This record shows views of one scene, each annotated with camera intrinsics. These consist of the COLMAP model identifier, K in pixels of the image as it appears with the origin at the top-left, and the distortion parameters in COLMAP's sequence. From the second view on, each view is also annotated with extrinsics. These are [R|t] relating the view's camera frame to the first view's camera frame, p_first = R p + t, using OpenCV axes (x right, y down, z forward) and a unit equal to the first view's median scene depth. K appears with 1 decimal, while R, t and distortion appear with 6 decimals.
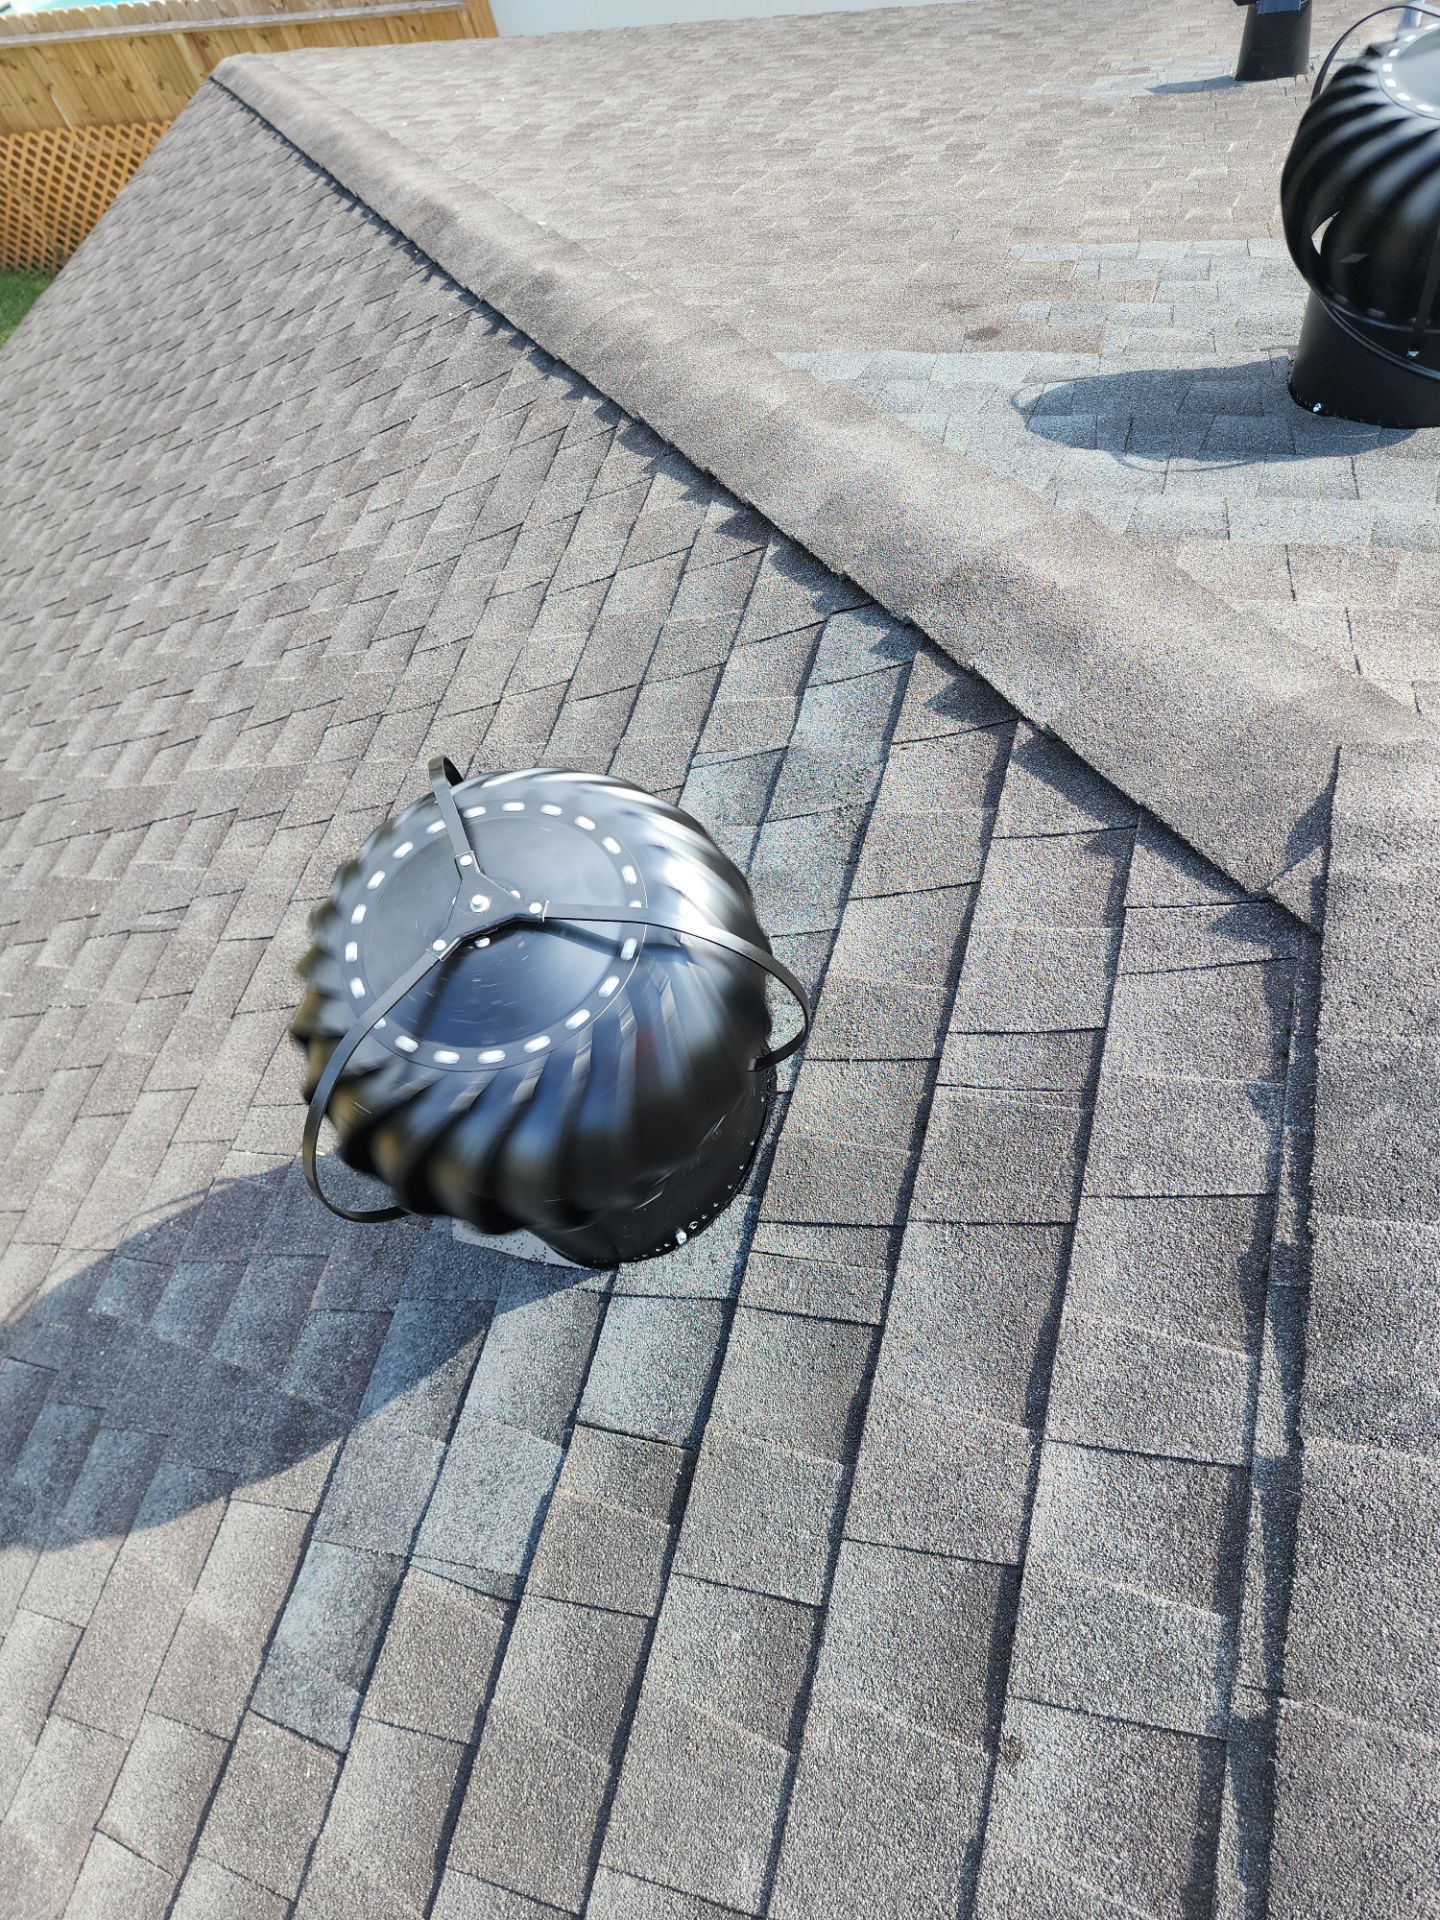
lens RADIAL K [[1282.9, 0, 720.0], [0, 1282.9, 960.0], [0, 0, 1]] dist [0.110148, -0.091117]
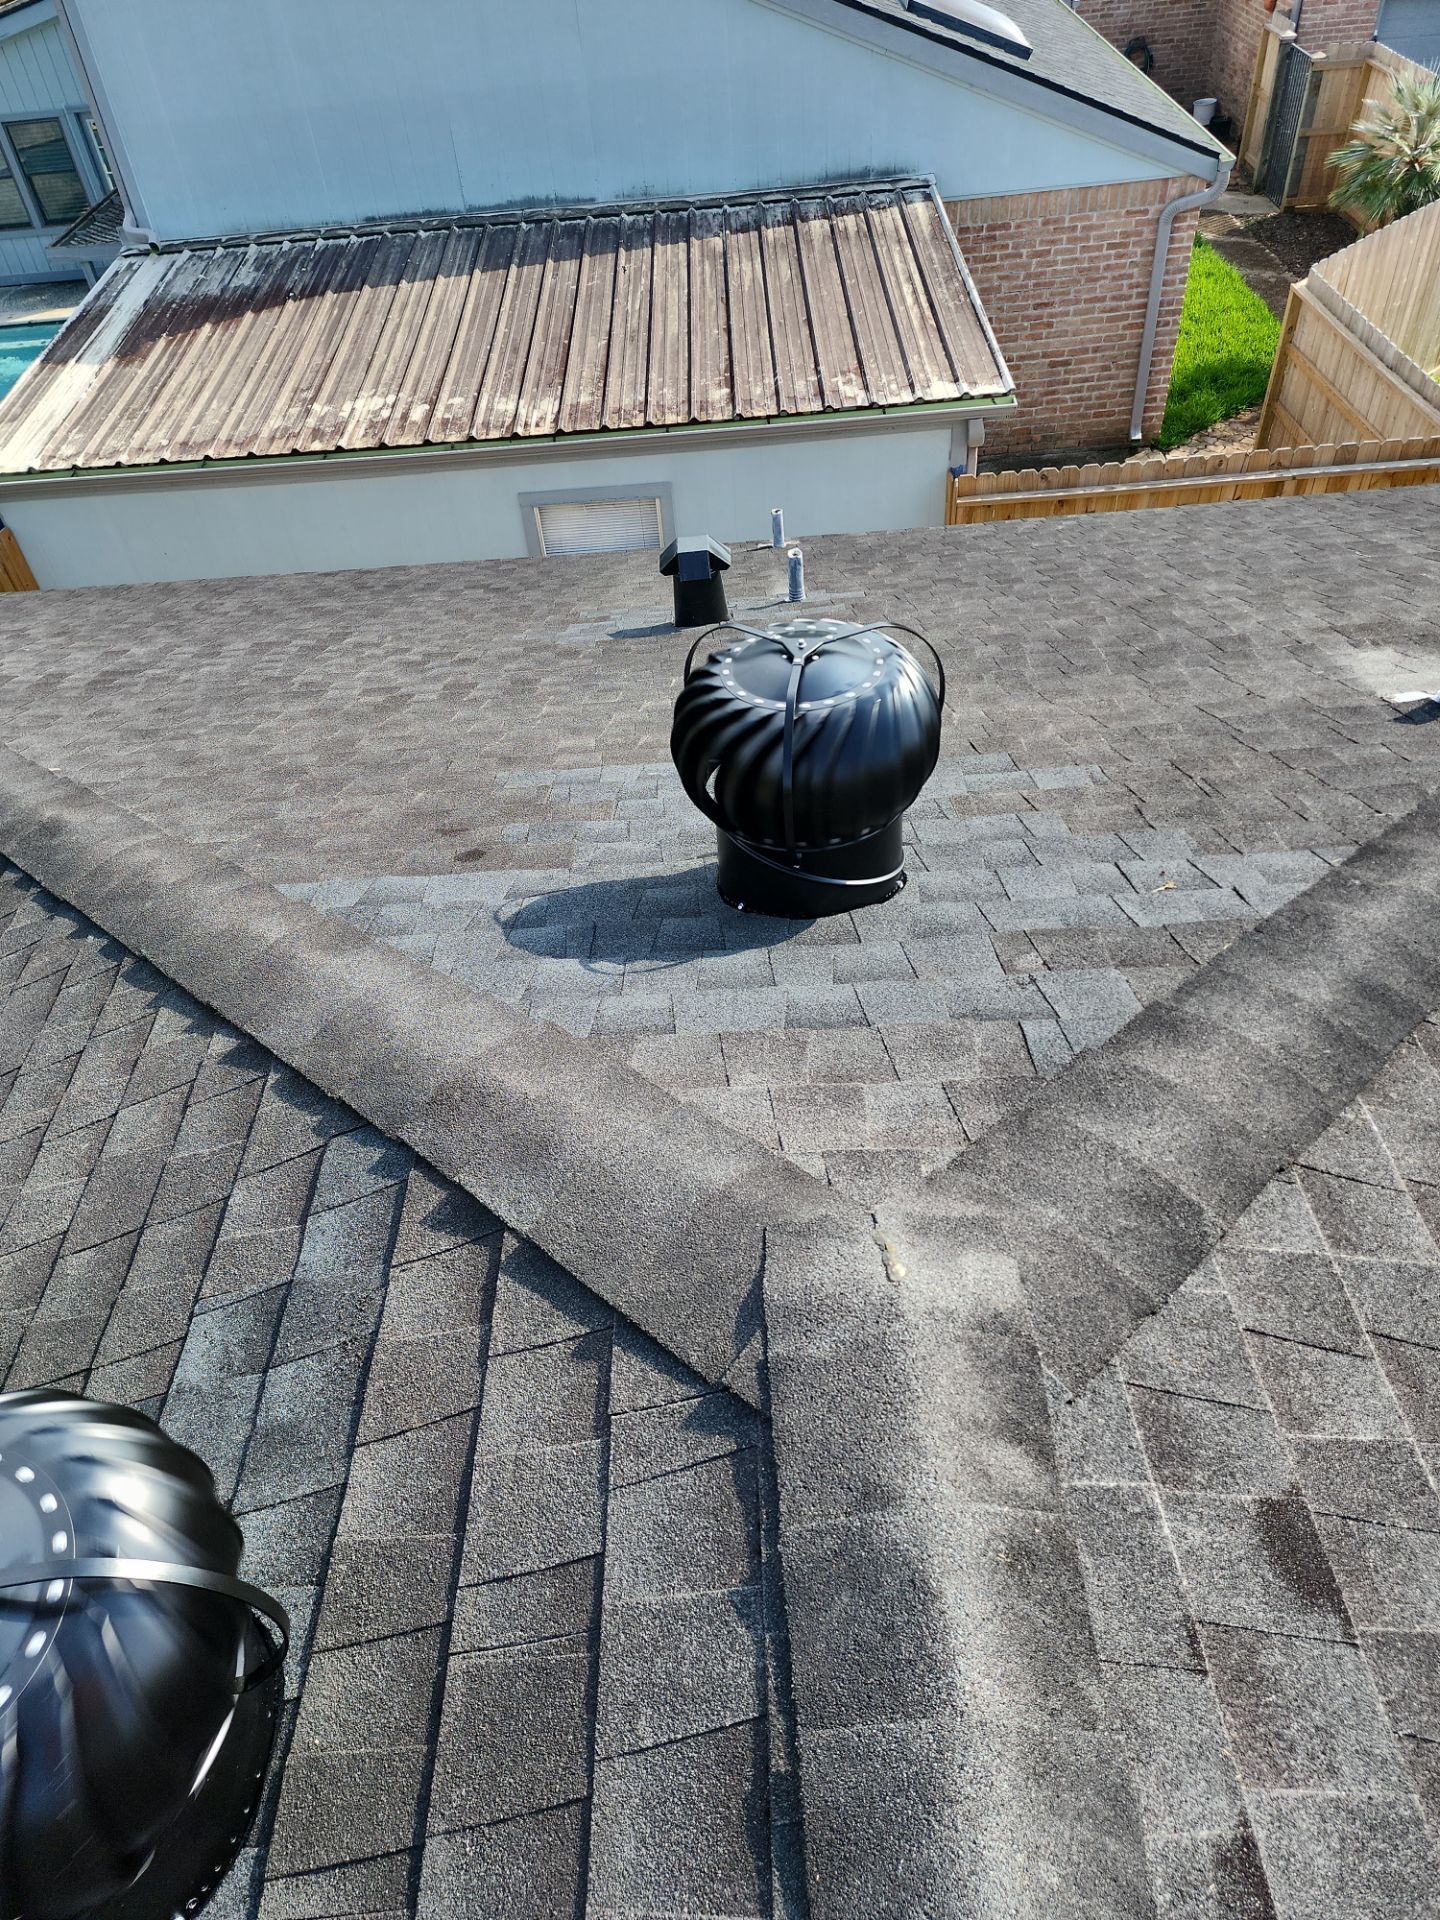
lens RADIAL K [[1282.9, 0, 720.0], [0, 1282.9, 960.0], [0, 0, 1]] dist [0.110148, -0.091117]
pose [[0.955219, -0.112467, 0.273694, 0.119233], [0.187564, 0.945528, -0.266077, -0.070964], [-0.228860, 0.305497, 0.924281, -0.068689]]
